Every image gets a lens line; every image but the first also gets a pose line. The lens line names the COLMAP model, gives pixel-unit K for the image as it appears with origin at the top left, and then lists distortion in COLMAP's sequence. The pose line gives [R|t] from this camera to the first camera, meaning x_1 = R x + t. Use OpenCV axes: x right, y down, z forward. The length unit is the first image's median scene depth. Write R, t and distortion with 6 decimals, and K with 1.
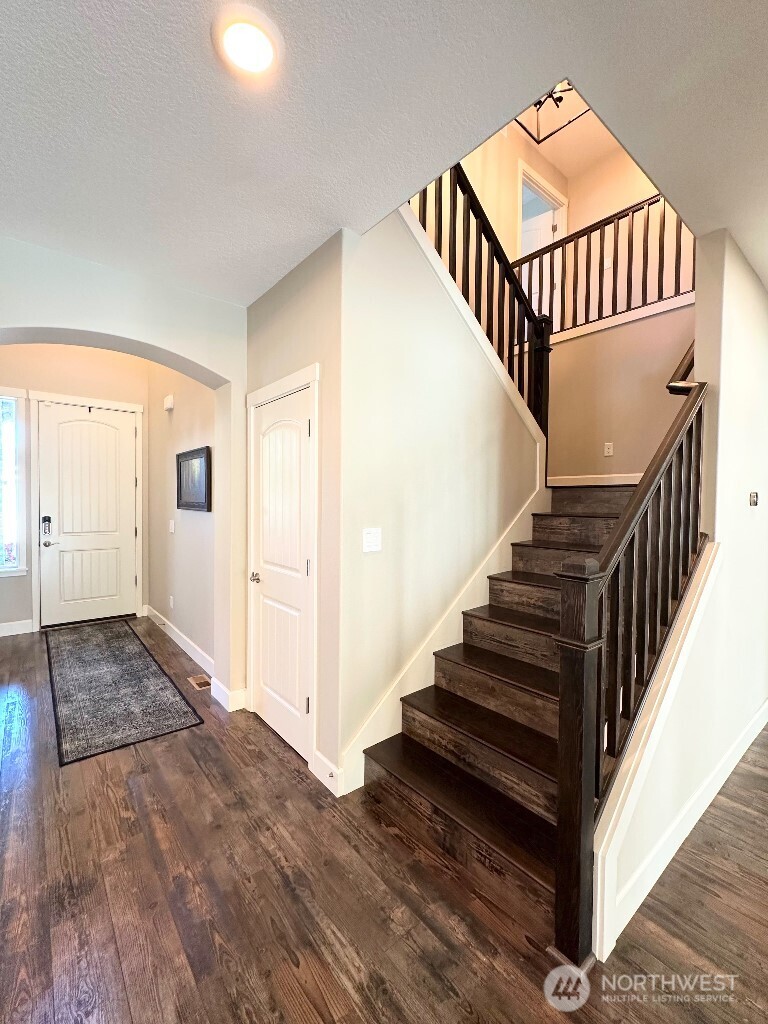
lens RADIAL K [[437.6, 0, 385.5], [0, 437.6, 512.1], [0, 0, 1]] dist [0.000994, 0.000072]
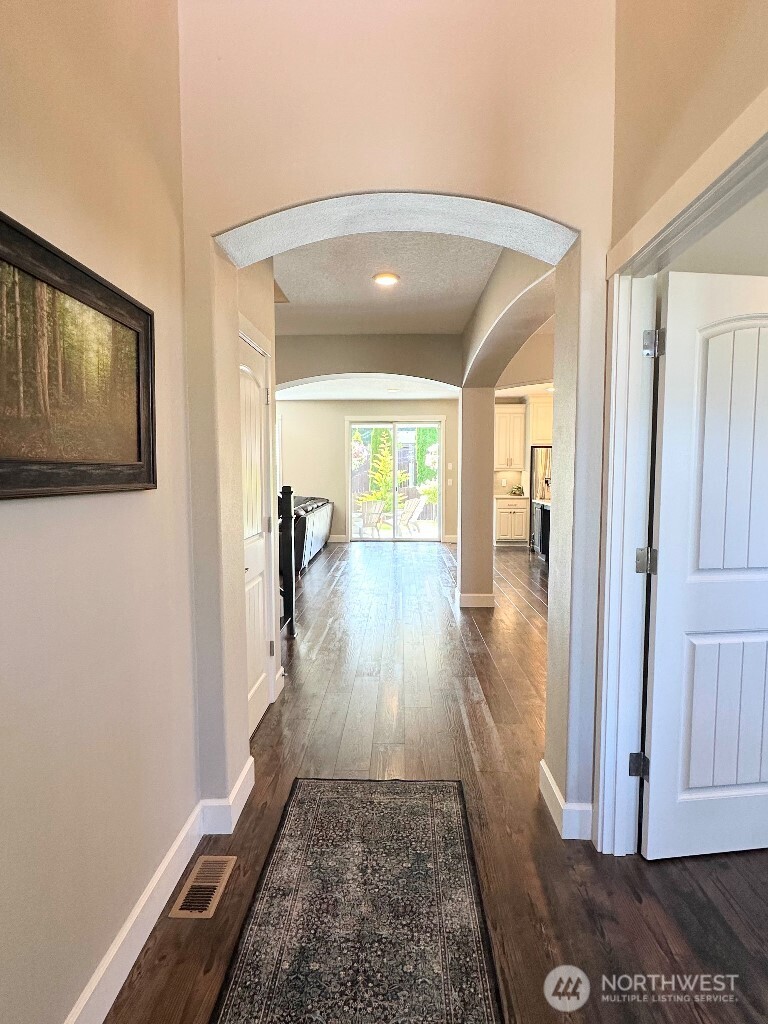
lens RADIAL K [[568.3, 0, 385.9], [0, 568.3, 510.9], [0, 0, 1]] dist [-0.000145, 0.000012]
pose [[-0.754743, -0.056919, 0.653546, -0.951653], [0.005932, 0.995596, 0.093560, -0.027917], [-0.655994, 0.074491, -0.751082, 1.352609]]
